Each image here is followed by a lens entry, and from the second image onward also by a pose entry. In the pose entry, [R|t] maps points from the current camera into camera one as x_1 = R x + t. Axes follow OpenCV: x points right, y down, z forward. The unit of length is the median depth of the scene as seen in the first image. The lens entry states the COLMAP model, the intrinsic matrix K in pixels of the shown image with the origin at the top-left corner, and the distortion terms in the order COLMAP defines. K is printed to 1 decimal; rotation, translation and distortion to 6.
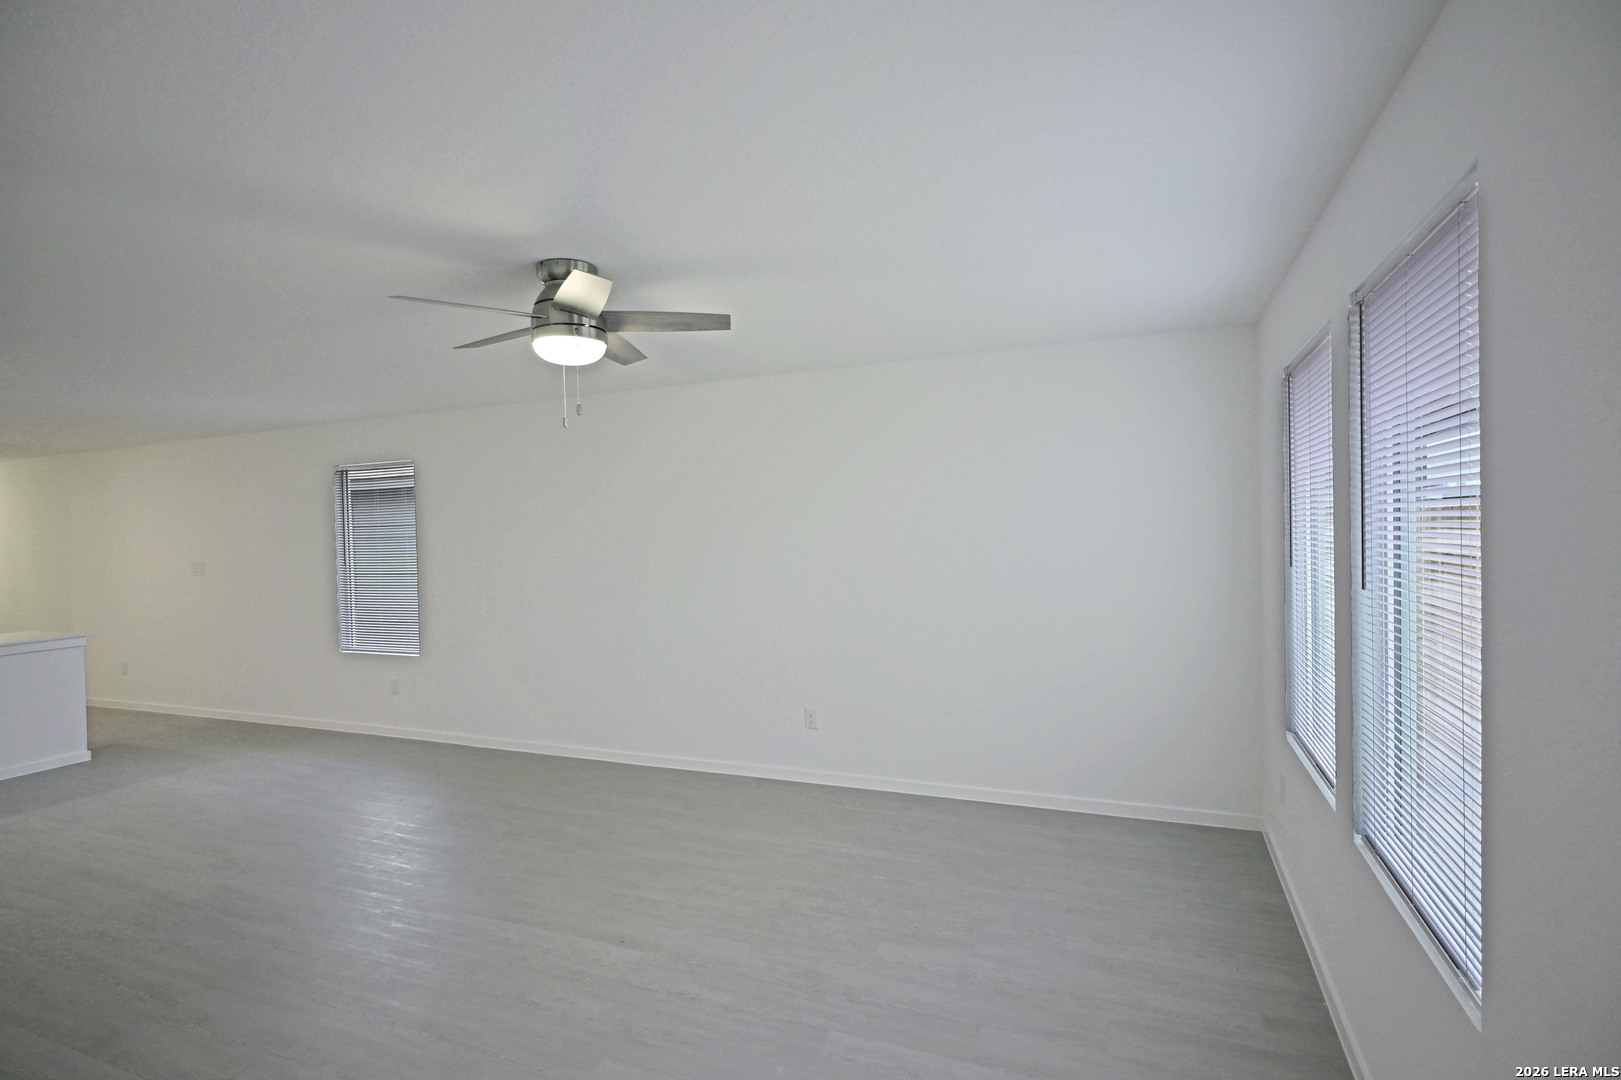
lens RADIAL K [[805.7, 0, 818.7], [0, 805.7, 538.0], [0, 0, 1]] dist [-0.001745, -0.000216]
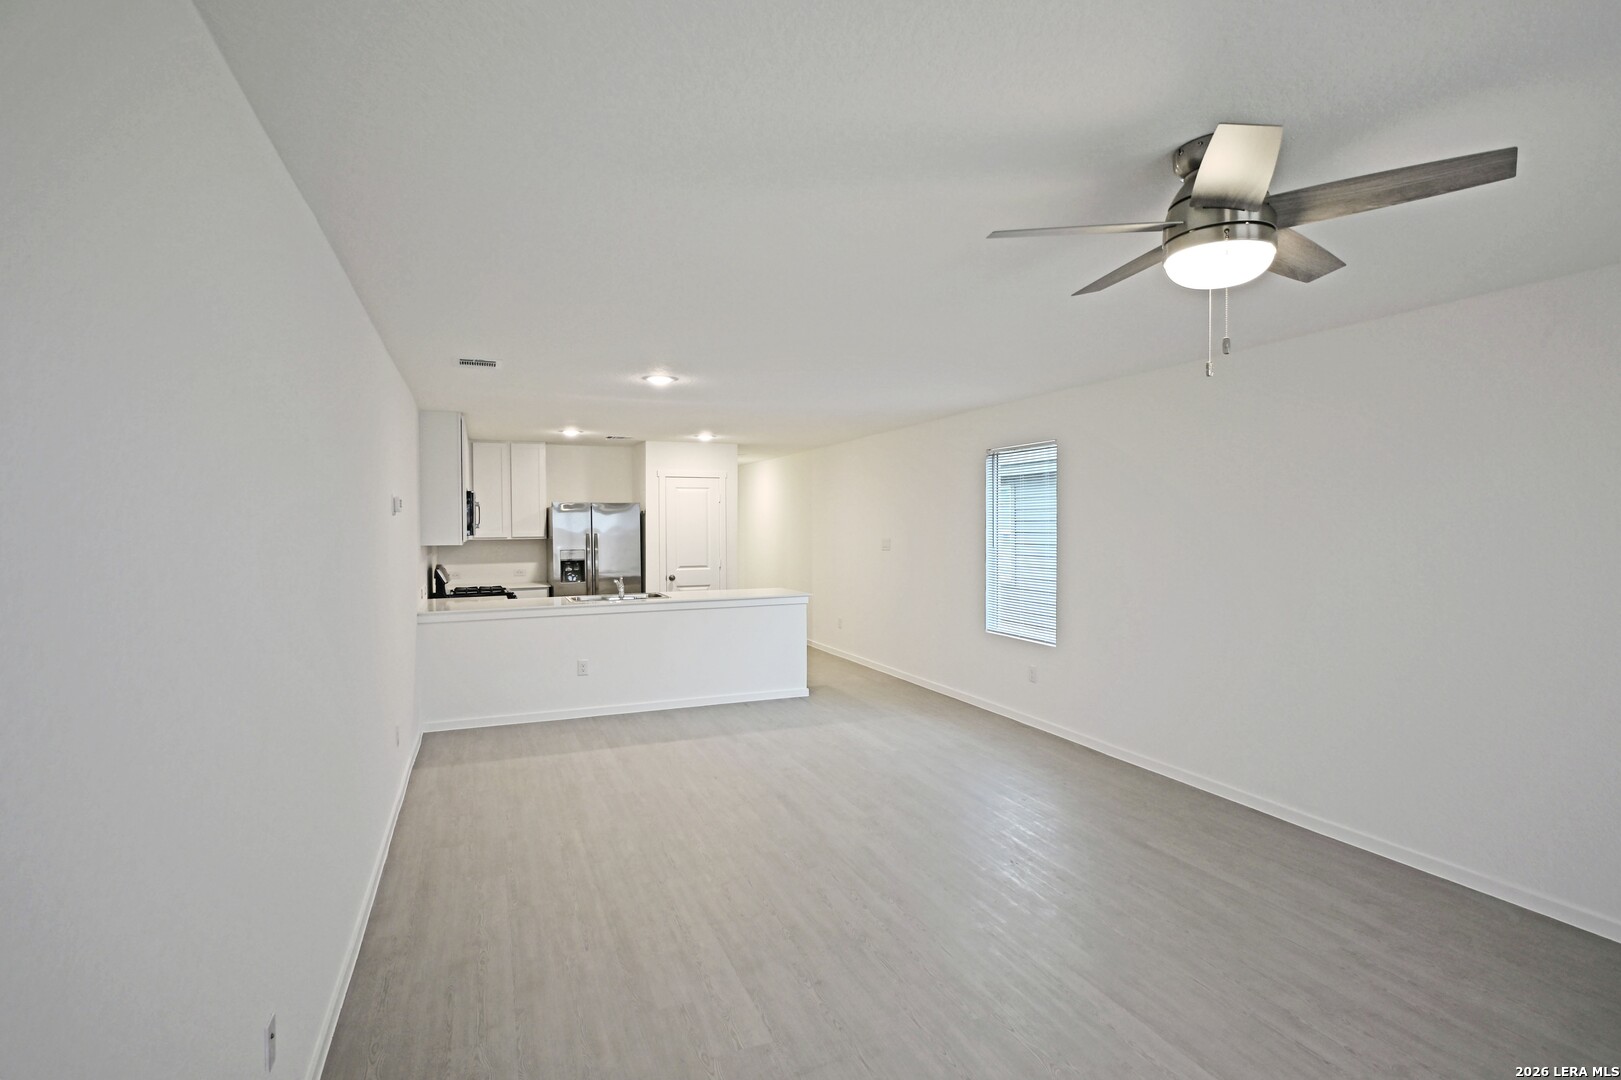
lens RADIAL K [[805.7, 0, 818.7], [0, 805.7, 538.0], [0, 0, 1]] dist [-0.001745, -0.000216]
pose [[0.705558, 0.038145, -0.707624, -0.042072], [-0.025260, 0.999269, 0.028680, -0.004964], [0.708202, -0.002361, 0.706006, 0.225461]]
